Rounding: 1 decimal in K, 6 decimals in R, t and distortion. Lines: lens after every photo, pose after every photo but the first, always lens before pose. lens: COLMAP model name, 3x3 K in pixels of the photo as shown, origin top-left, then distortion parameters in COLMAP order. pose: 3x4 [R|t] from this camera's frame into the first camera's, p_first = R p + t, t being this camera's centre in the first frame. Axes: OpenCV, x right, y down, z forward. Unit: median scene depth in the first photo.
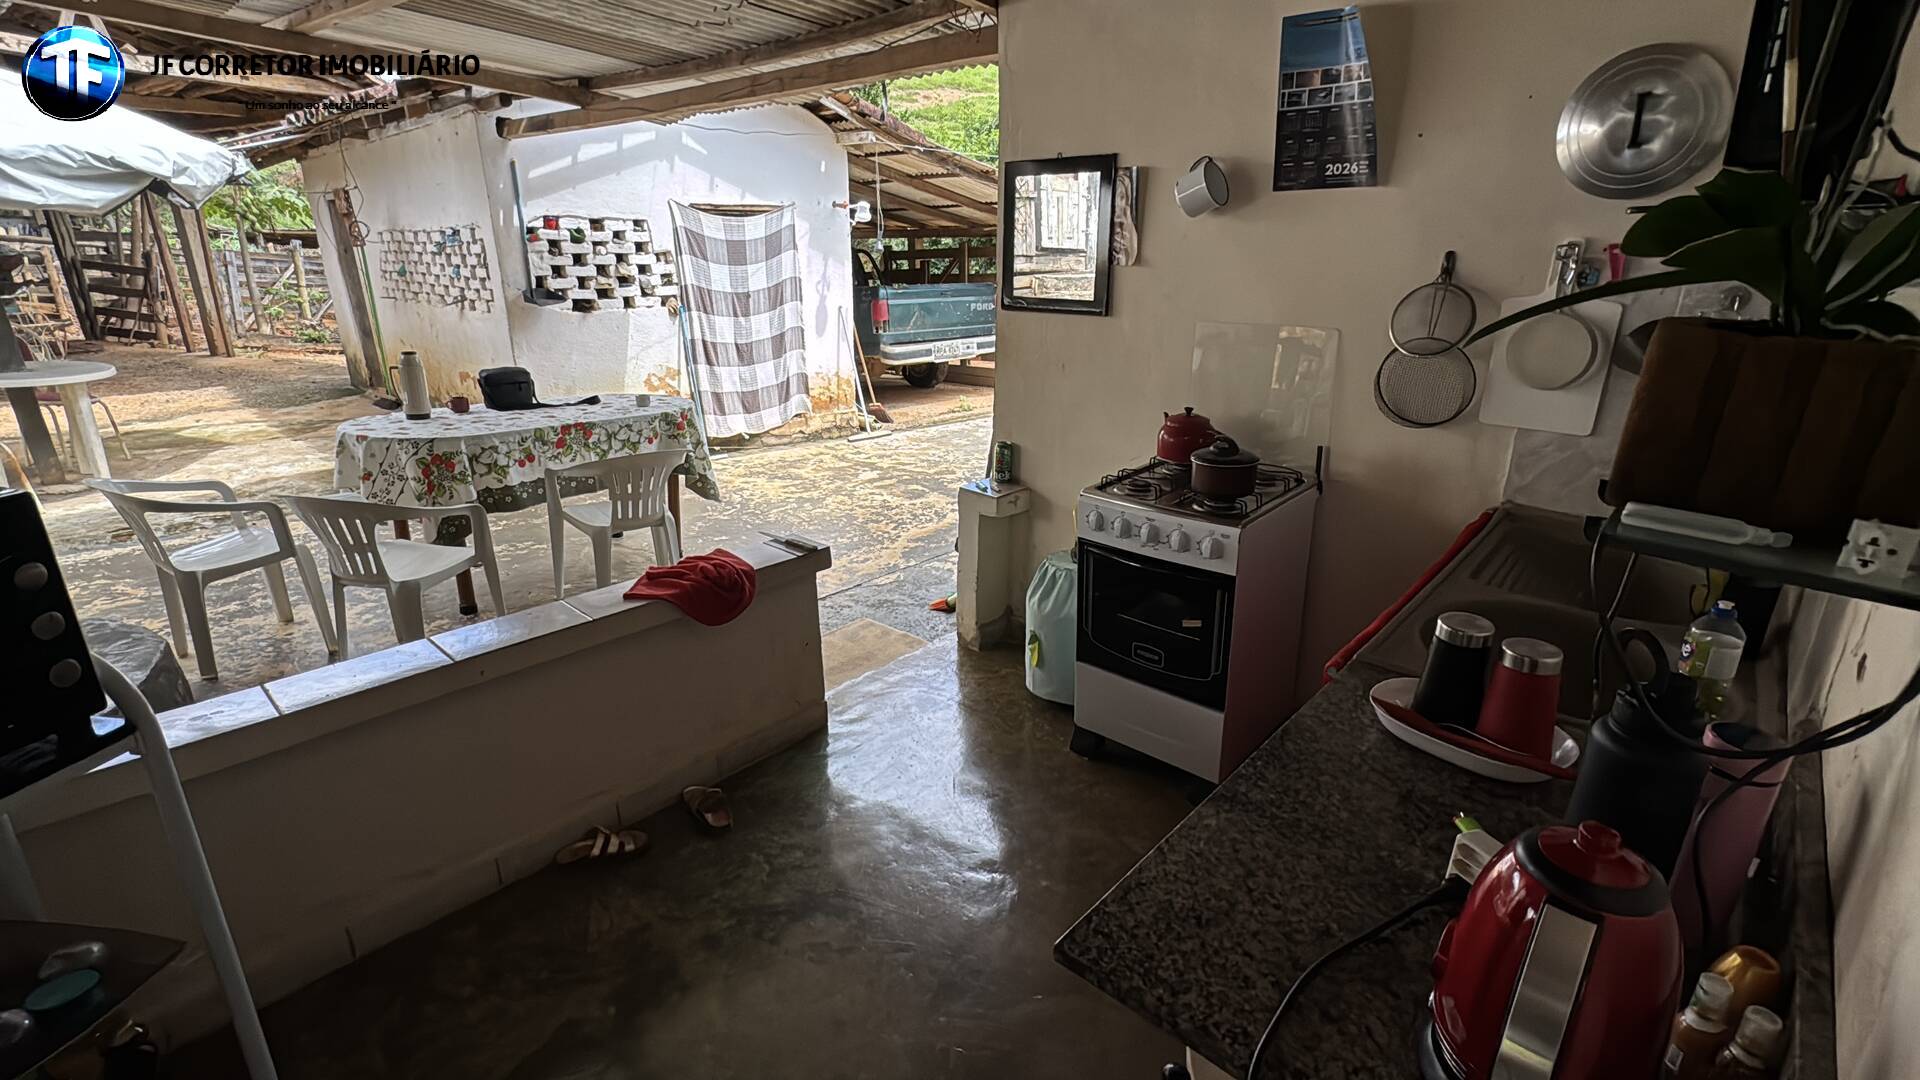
lens RADIAL K [[864.3, 0, 961.2], [0, 864.3, 540.0], [0, 0, 1]] dist [-0.001159, -0.000672]
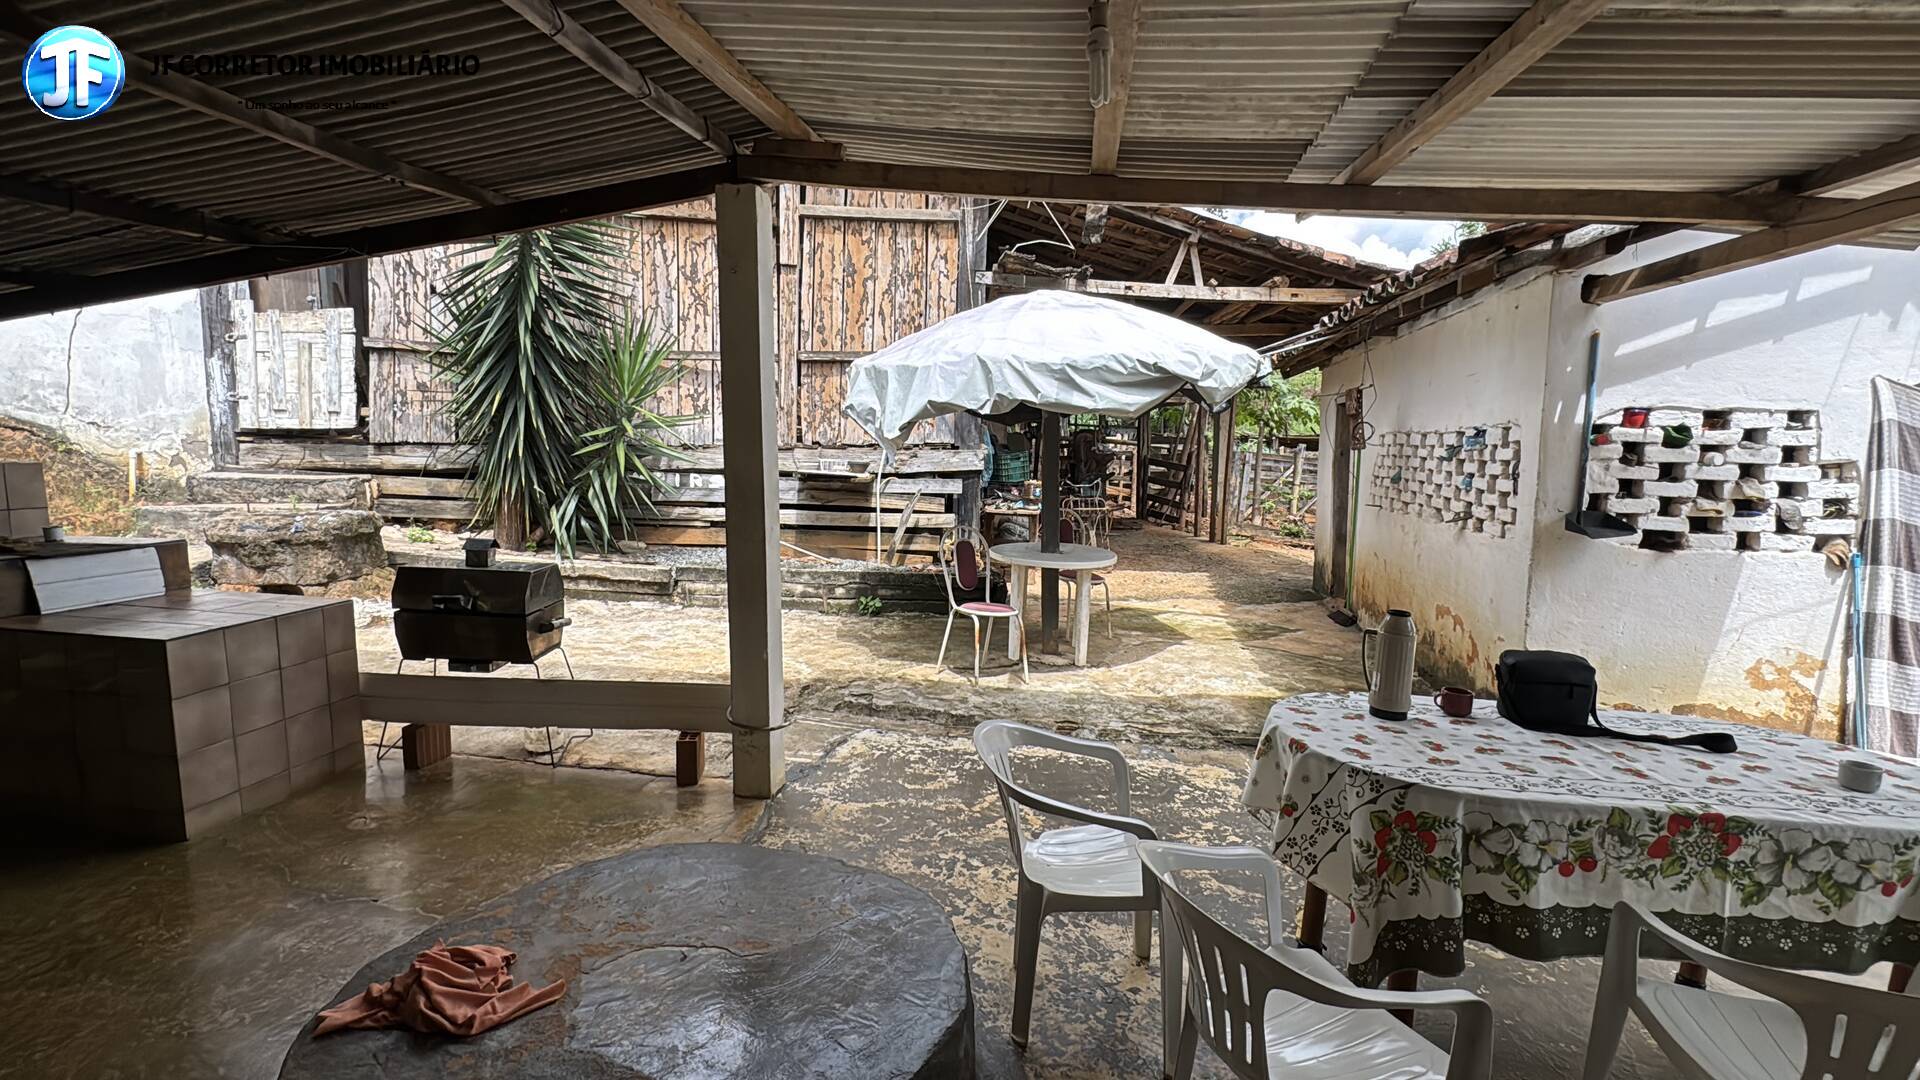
lens RADIAL K [[864.3, 0, 959.5], [0, 864.3, 536.6], [0, 0, 1]] dist [-0.001159, -0.000672]
pose [[0.534266, 0.091328, -0.840368, -0.173037], [-0.278999, 0.957489, -0.073318, -0.080492], [0.797947, 0.273633, 0.537034, 0.236720]]
